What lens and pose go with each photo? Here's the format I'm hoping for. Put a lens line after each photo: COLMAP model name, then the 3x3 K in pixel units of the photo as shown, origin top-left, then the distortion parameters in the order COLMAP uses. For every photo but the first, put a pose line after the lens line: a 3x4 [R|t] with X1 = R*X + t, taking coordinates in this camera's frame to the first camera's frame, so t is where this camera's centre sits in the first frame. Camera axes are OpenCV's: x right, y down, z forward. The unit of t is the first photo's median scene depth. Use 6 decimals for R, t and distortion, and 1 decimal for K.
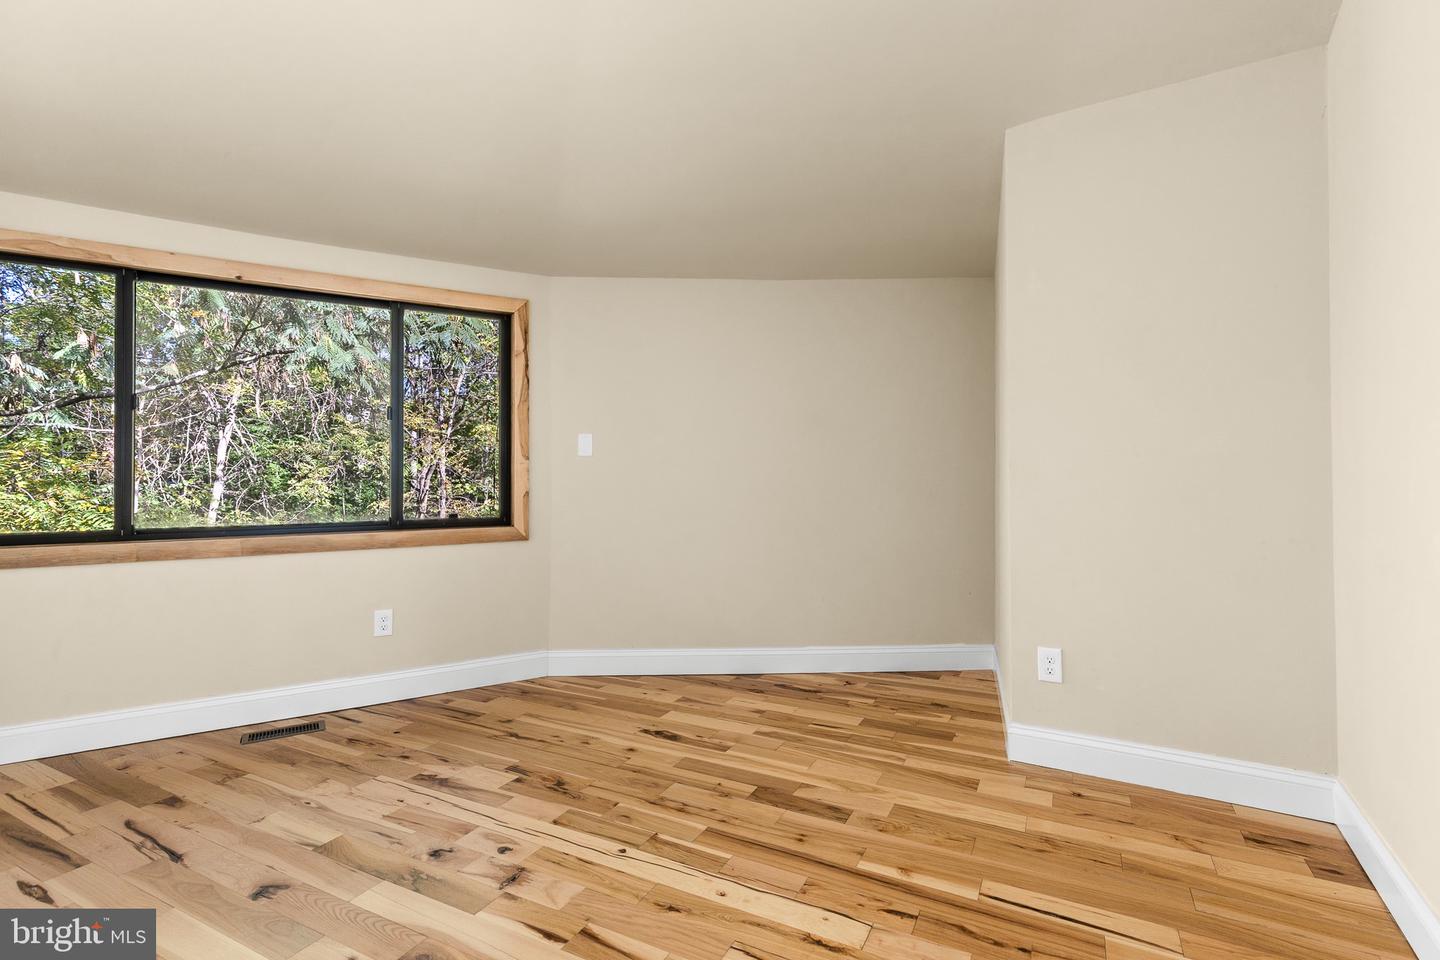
lens RADIAL K [[662.9, 0, 720.0], [0, 662.9, 474.7], [0, 0, 1]] dist [0.002336, 0.000224]
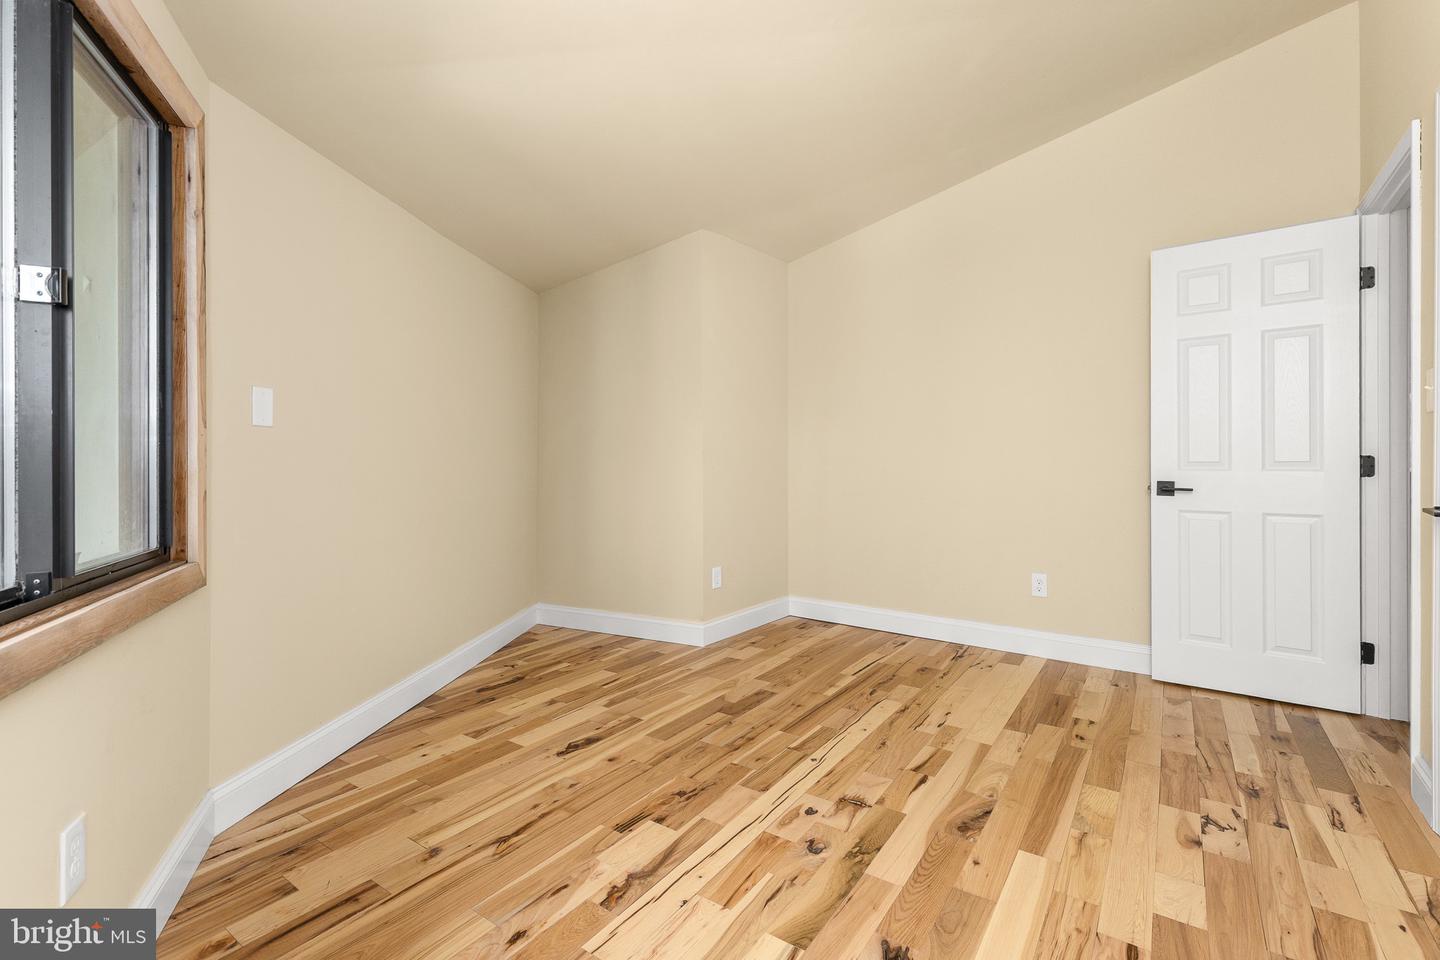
lens RADIAL K [[658.7, 0, 719.9], [0, 658.7, 470.4], [0, 0, 1]] dist [-0.000945, -0.000109]
pose [[0.138722, -0.016297, 0.990197, -1.374100], [0.005522, 0.999862, 0.015682, 0.008215], [-0.990316, 0.003292, 0.138793, 1.000023]]
